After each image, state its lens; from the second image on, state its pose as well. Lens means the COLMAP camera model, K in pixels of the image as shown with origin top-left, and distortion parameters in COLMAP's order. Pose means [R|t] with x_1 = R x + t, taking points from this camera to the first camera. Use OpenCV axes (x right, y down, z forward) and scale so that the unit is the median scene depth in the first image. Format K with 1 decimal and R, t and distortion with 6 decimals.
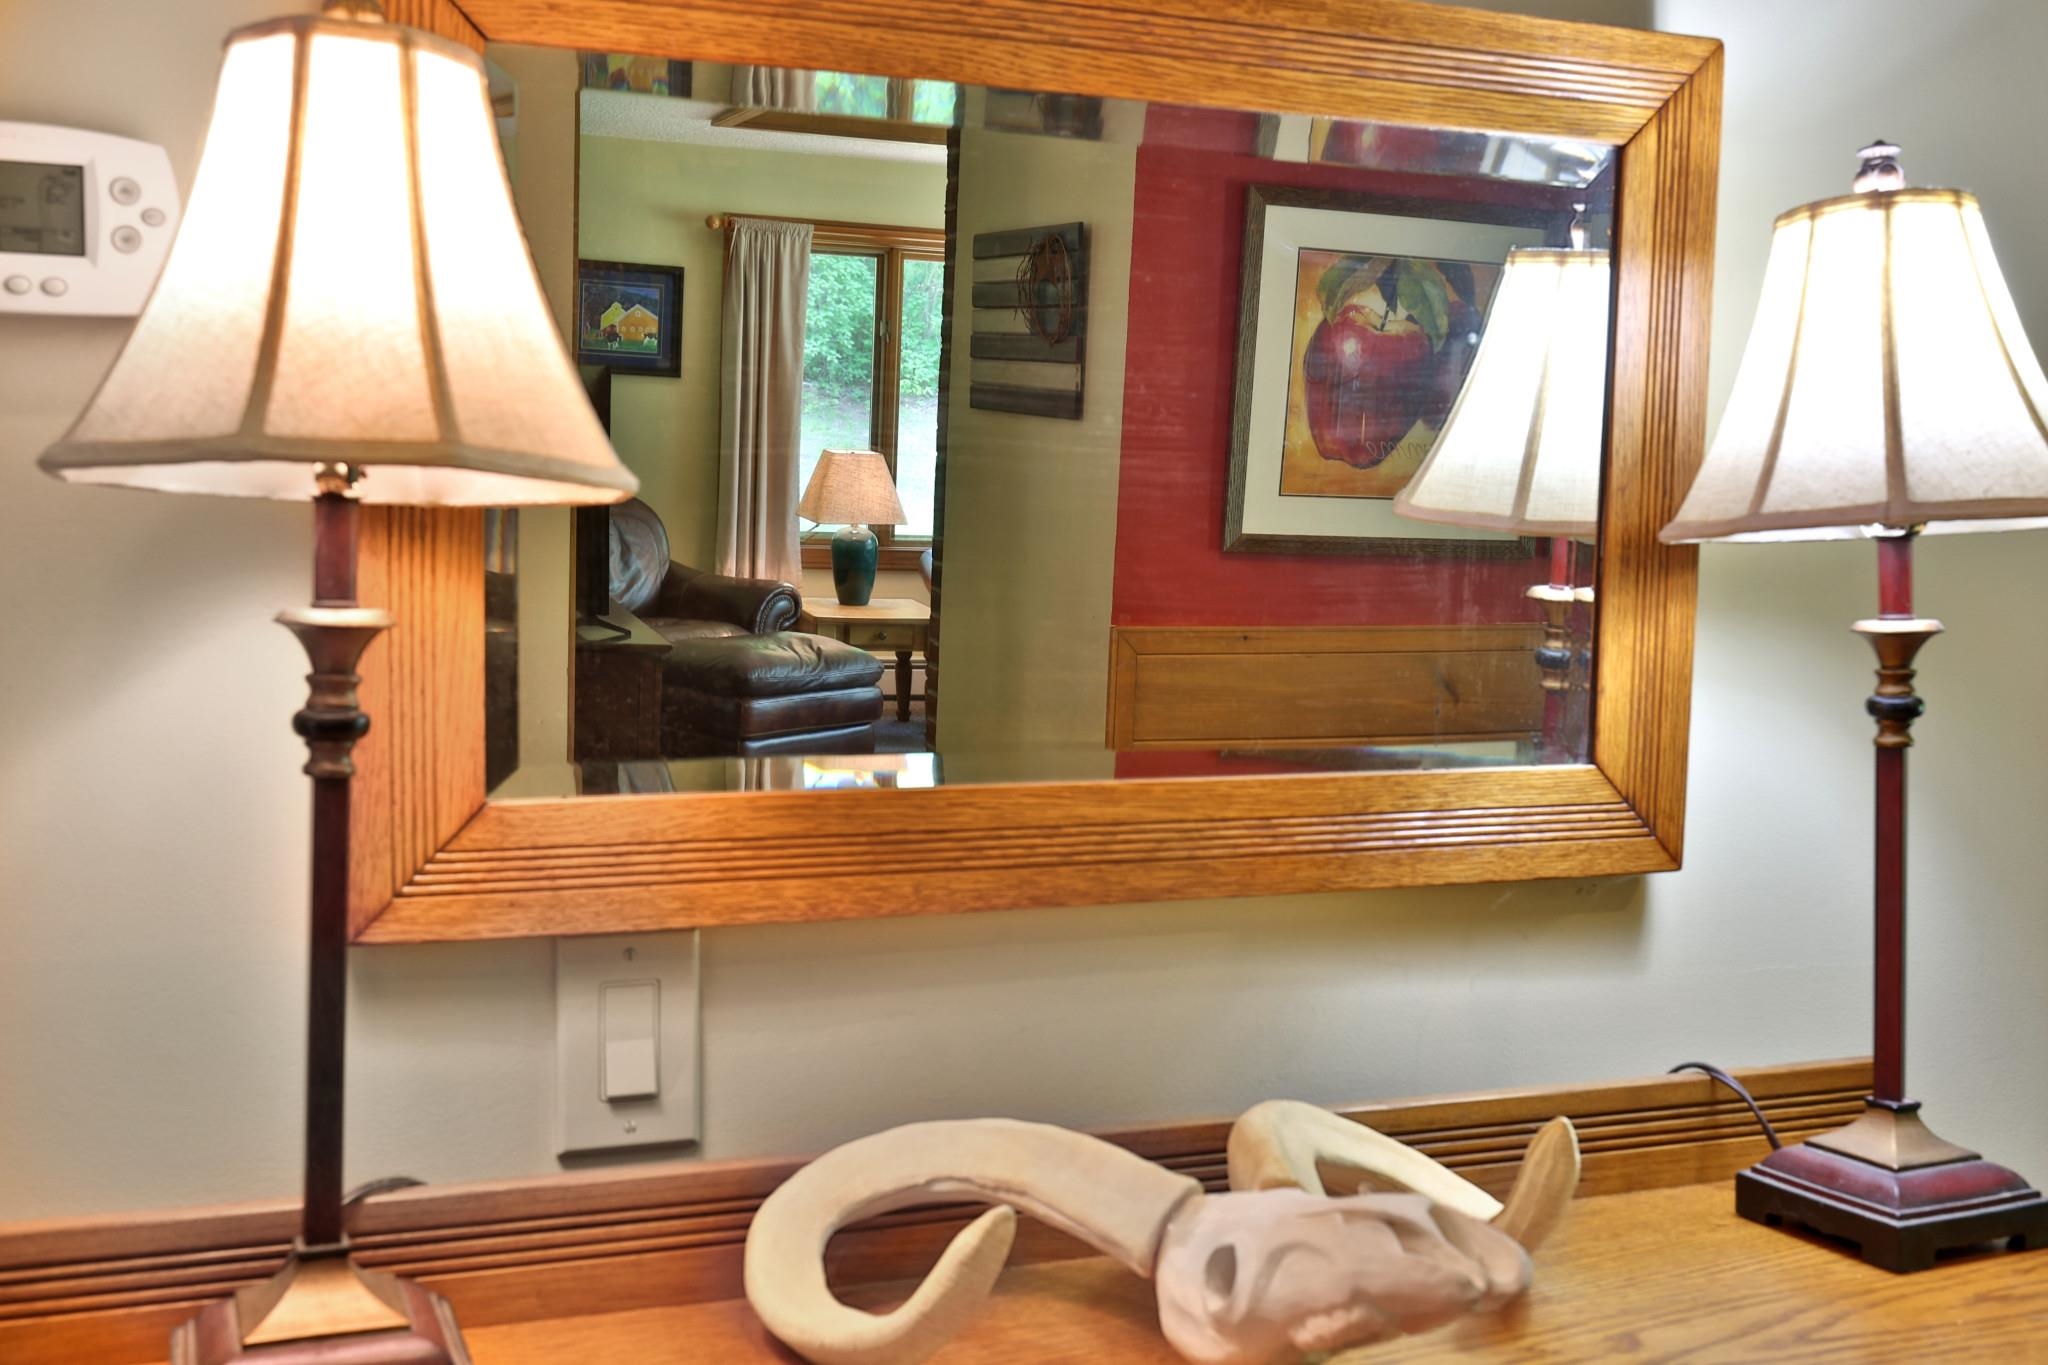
lens RADIAL K [[2252.8, 0, 1024.0], [0, 2252.8, 682.5], [0, 0, 1]] dist [0.003711, 0.003927]
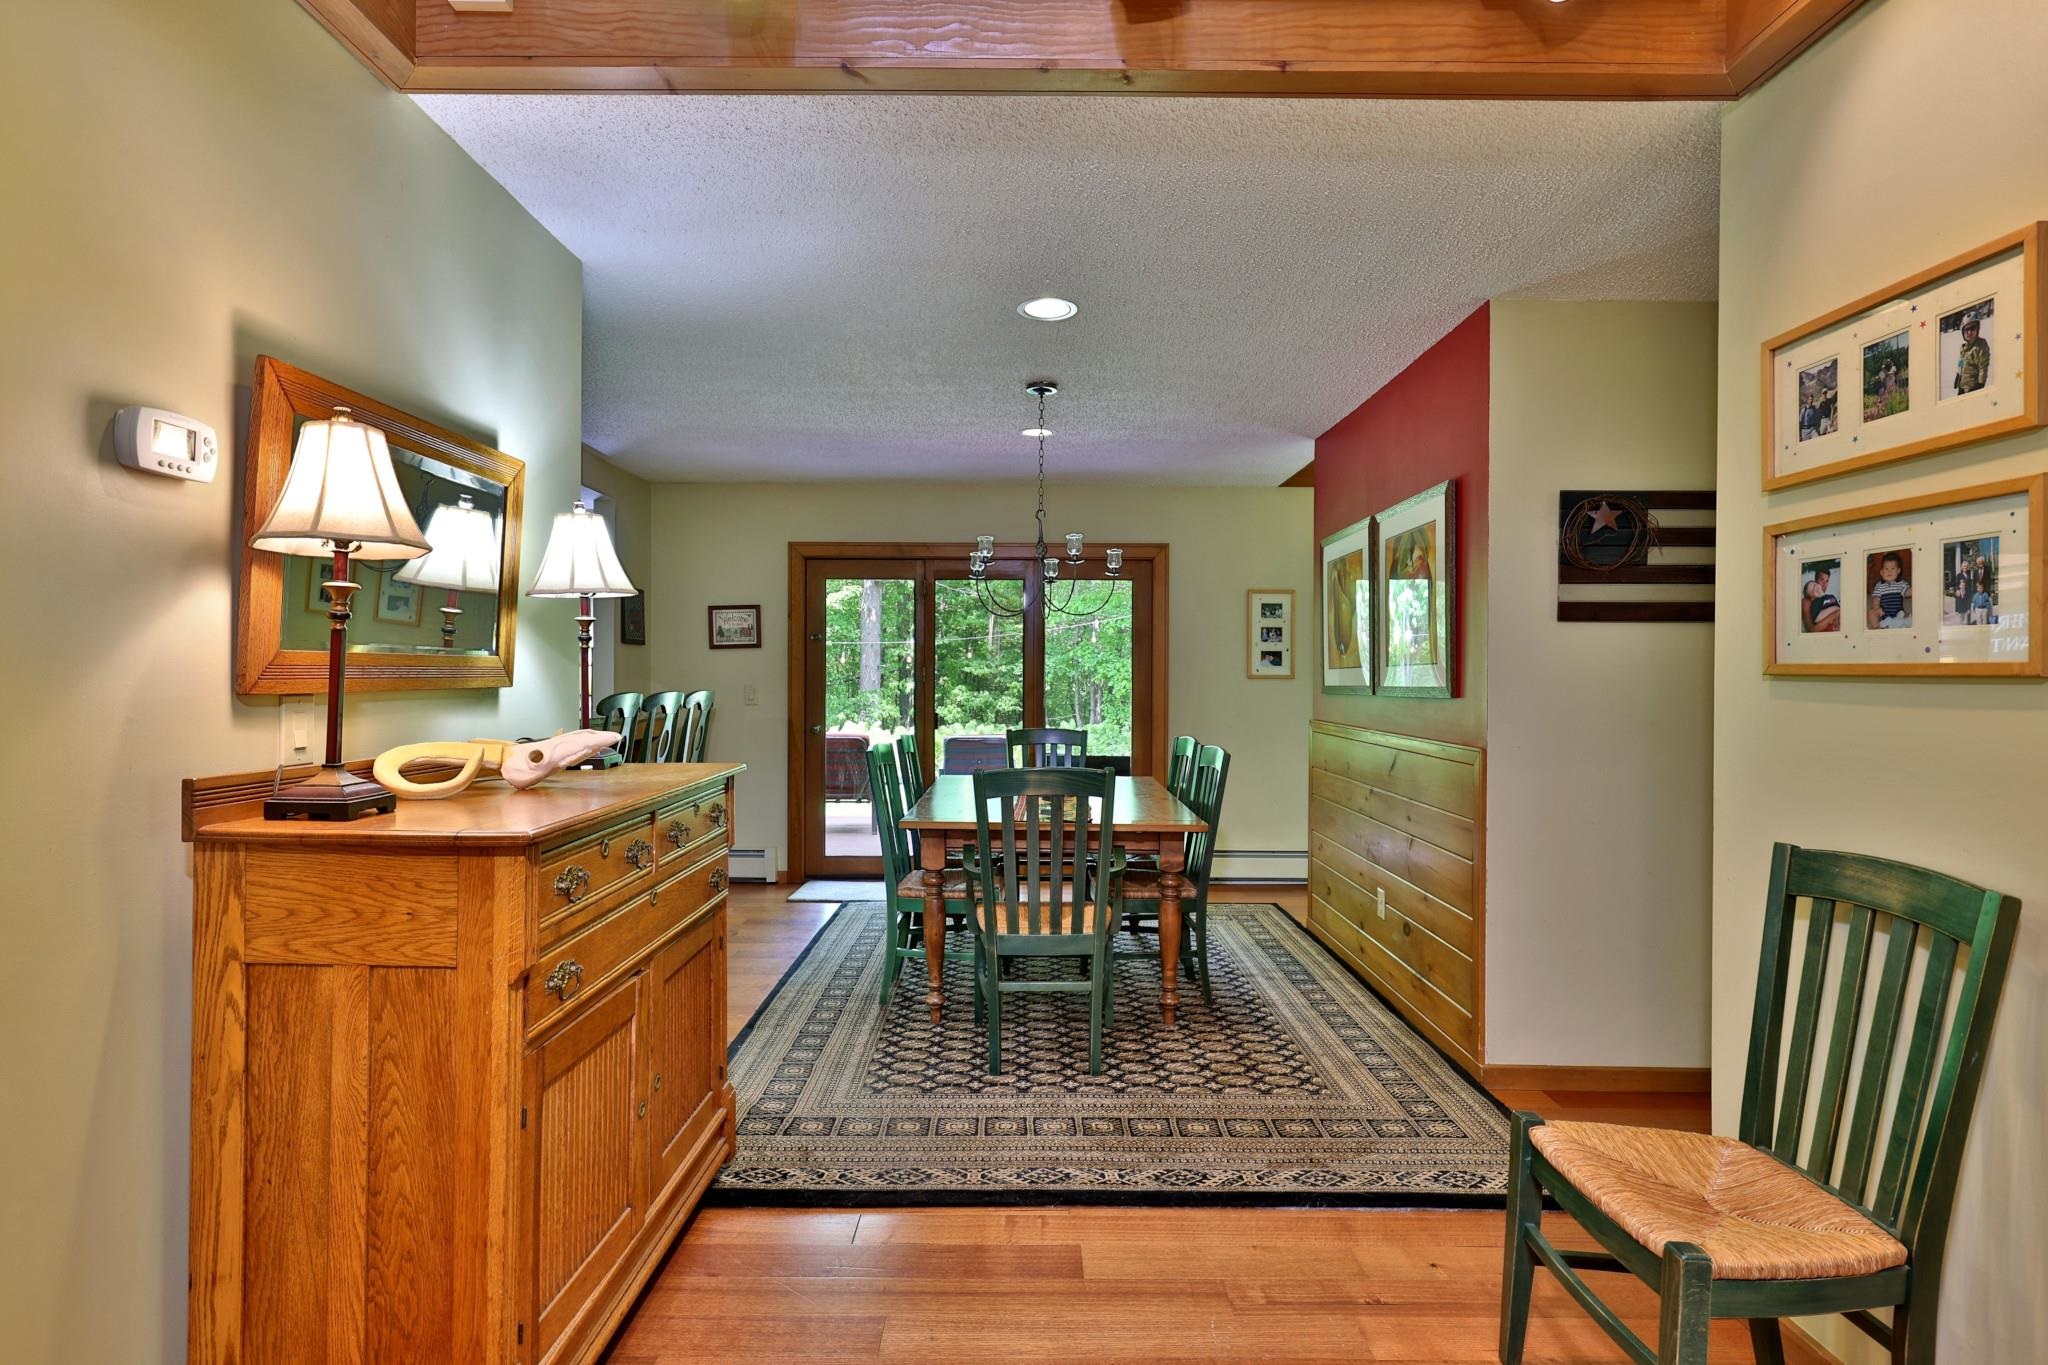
lens RADIAL K [[1038.3, 0, 1024.0], [0, 1038.3, 682.5], [0, 0, 1]] dist [-0.000561, -0.000169]
pose [[0.383422, -0.017560, 0.923406, -0.987114], [0.044982, 0.998988, 0.000320, 0.119649], [-0.922477, 0.041414, 0.383824, -0.416433]]
